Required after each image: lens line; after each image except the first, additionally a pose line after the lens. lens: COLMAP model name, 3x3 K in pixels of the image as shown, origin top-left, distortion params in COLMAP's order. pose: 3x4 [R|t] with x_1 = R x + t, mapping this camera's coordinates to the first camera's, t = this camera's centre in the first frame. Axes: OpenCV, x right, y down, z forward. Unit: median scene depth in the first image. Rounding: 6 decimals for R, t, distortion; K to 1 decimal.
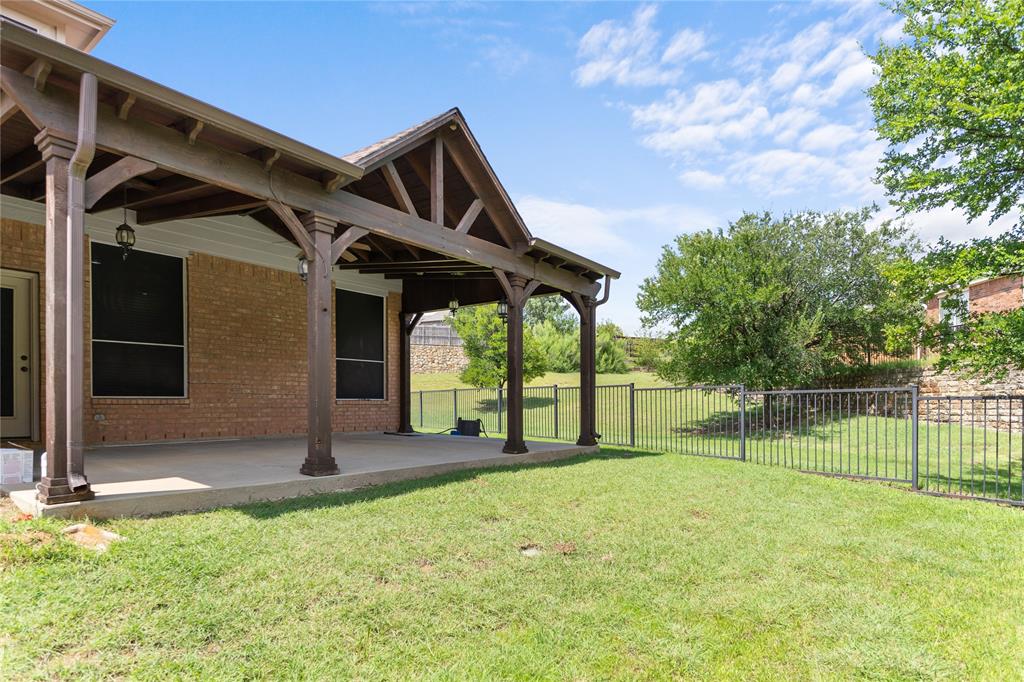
lens RADIAL K [[557.5, 0, 541.2], [0, 557.5, 351.7], [0, 0, 1]] dist [0.000672, -0.000939]
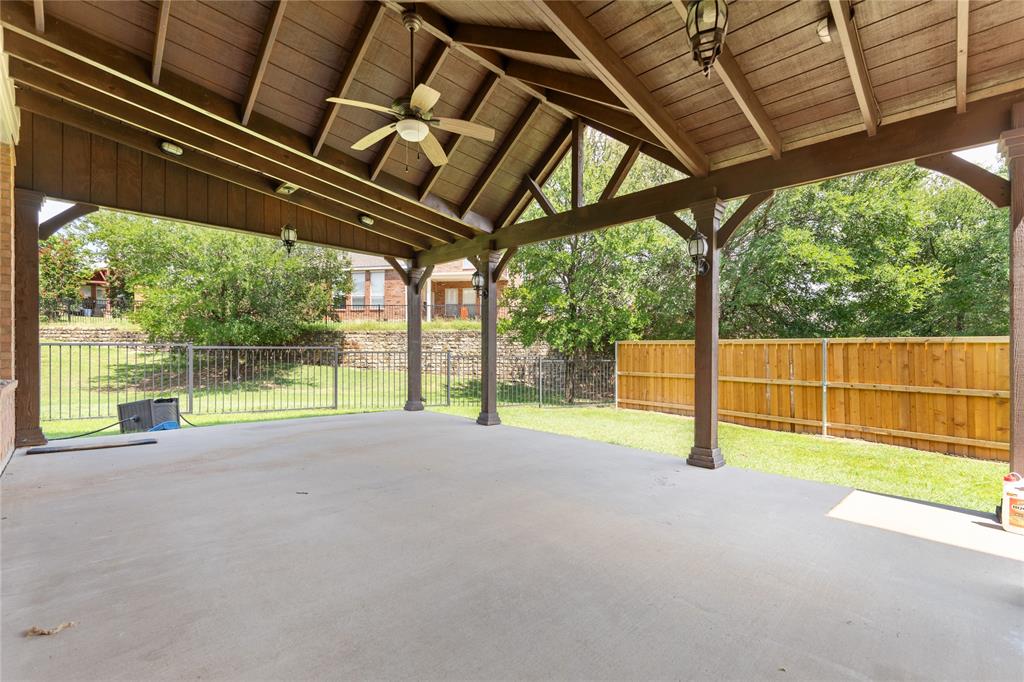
lens RADIAL K [[439.1, 0, 511.6], [0, 439.1, 350.6], [0, 0, 1]] dist [0.007158, -0.000309]
pose [[0.155015, -0.003164, 0.987907, -0.585412], [-0.102389, 0.994558, 0.019251, 0.016805], [-0.982592, -0.104135, 0.153847, 0.569028]]
